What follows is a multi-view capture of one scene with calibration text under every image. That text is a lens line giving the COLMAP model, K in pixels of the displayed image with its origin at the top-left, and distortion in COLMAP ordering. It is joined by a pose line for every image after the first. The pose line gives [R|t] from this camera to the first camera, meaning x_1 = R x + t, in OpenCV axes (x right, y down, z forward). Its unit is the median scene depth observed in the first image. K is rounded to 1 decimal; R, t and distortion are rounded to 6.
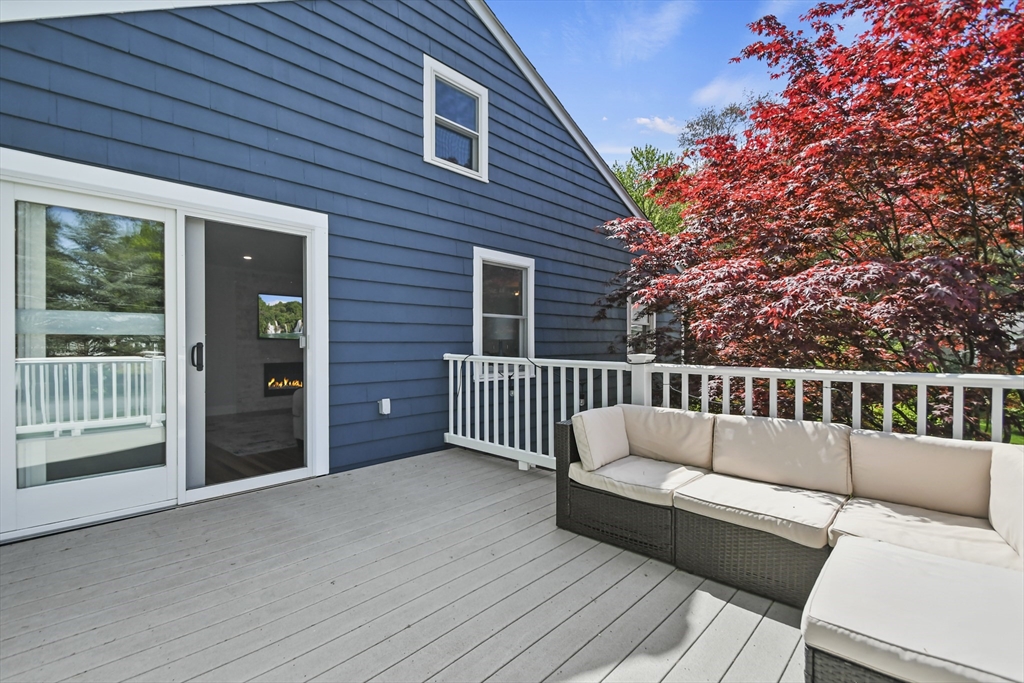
lens RADIAL K [[469.9, 0, 509.0], [0, 469.9, 346.8], [0, 0, 1]] dist [0.008301, -0.005306]
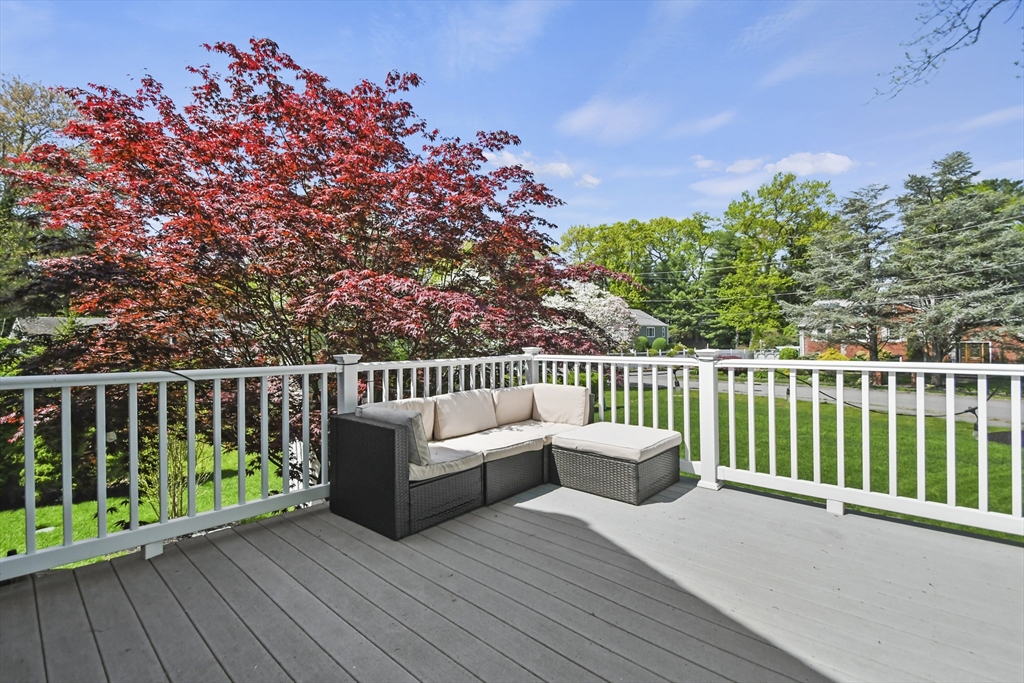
lens RADIAL K [[469.9, 0, 508.7], [0, 469.9, 337.7], [0, 0, 1]] dist [0.008301, -0.005306]
pose [[-0.029945, 0.003953, 0.999544, -0.899036], [0.017262, 0.999845, -0.003437, -0.013108], [-0.999402, 0.017151, -0.030009, 0.856336]]
